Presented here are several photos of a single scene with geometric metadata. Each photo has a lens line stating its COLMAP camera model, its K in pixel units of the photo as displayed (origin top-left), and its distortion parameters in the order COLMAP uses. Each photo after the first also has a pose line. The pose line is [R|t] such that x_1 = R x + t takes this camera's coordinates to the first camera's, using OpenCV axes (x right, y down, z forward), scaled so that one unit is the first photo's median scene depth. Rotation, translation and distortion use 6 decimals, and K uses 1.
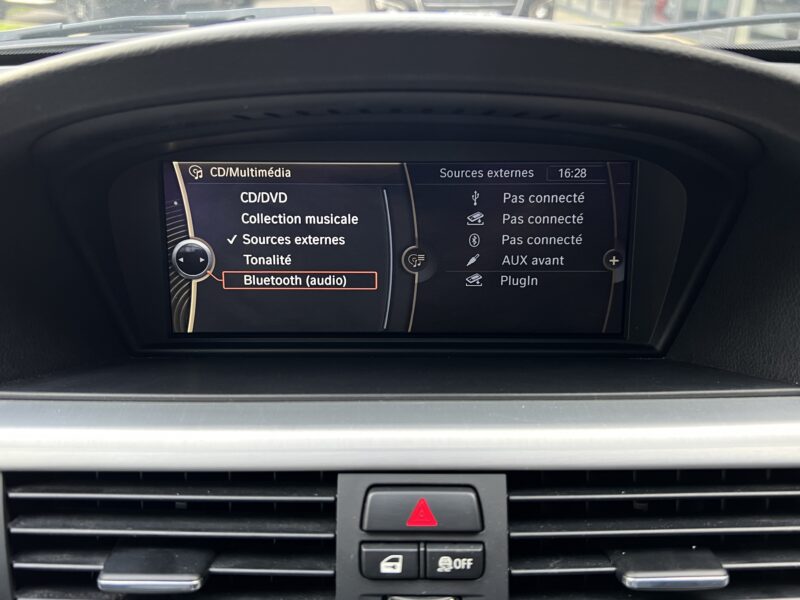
lens RADIAL K [[733.3, 0, 400.0], [0, 733.3, 300.0], [0, 0, 1]] dist [-0.001793, -0.004109]
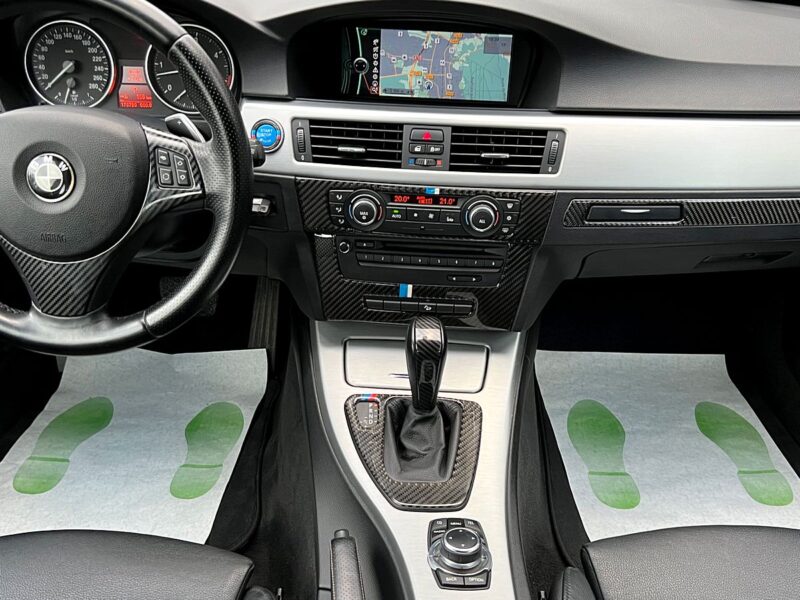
lens RADIAL K [[809.9, 0, 400.0], [0, 809.9, 300.0], [0, 0, 1]] dist [0.139599, -0.263167]
pose [[0.997747, 0.057935, -0.033824, 0.078773], [-0.052072, 0.986694, 0.154024, 0.469726], [0.042297, -0.151916, 0.987488, -3.035693]]
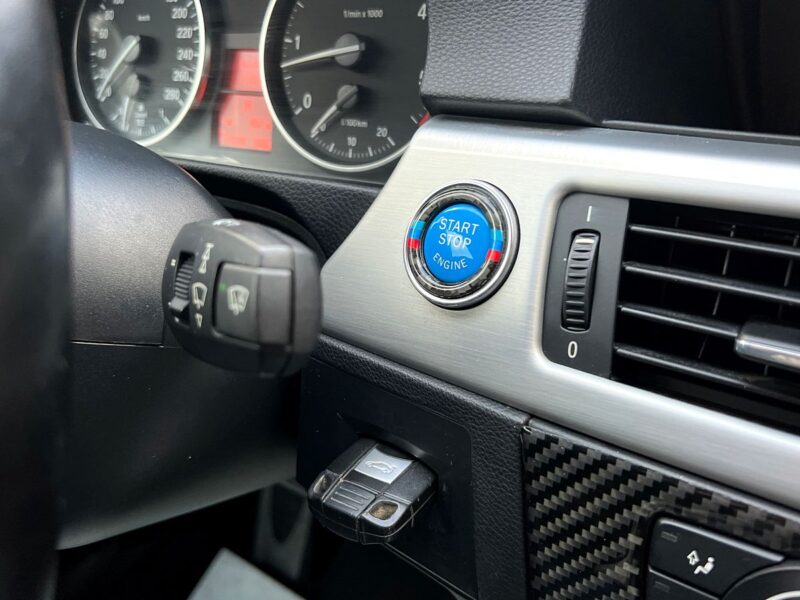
lens RADIAL K [[733.3, 0, 400.0], [0, 733.3, 300.0], [0, 0, 1]] dist [-0.001793, -0.004109]
pose [[0.813414, 0.210663, -0.542199, -0.284868], [-0.198780, 0.976670, 0.081257, 0.336110], [0.546667, 0.041682, 0.836312, 0.167619]]
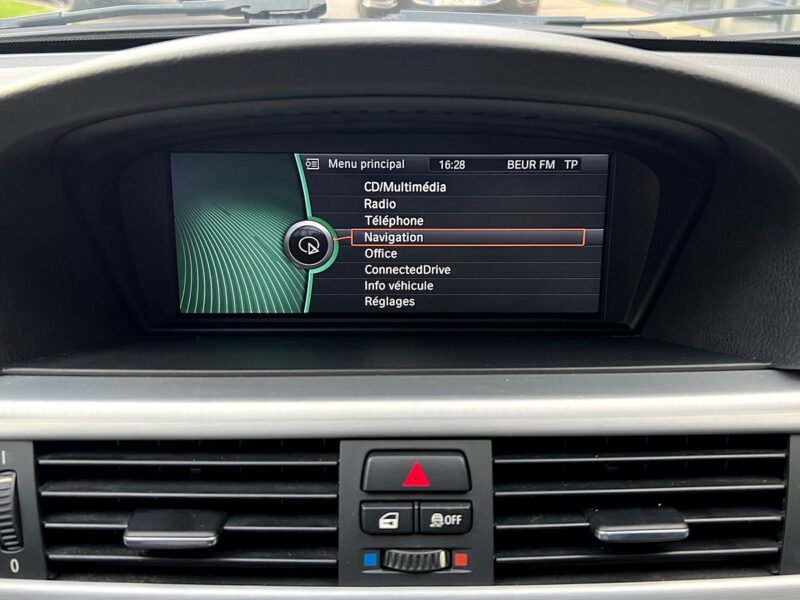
lens RADIAL K [[733.3, 0, 400.0], [0, 733.3, 300.0], [0, 0, 1]] dist [-0.001793, -0.004109]
pose [[0.999830, -0.001602, 0.018370, -0.014205], [0.001064, 0.999571, 0.029265, -0.007634], [-0.018409, -0.029240, 0.999403, -0.102135]]
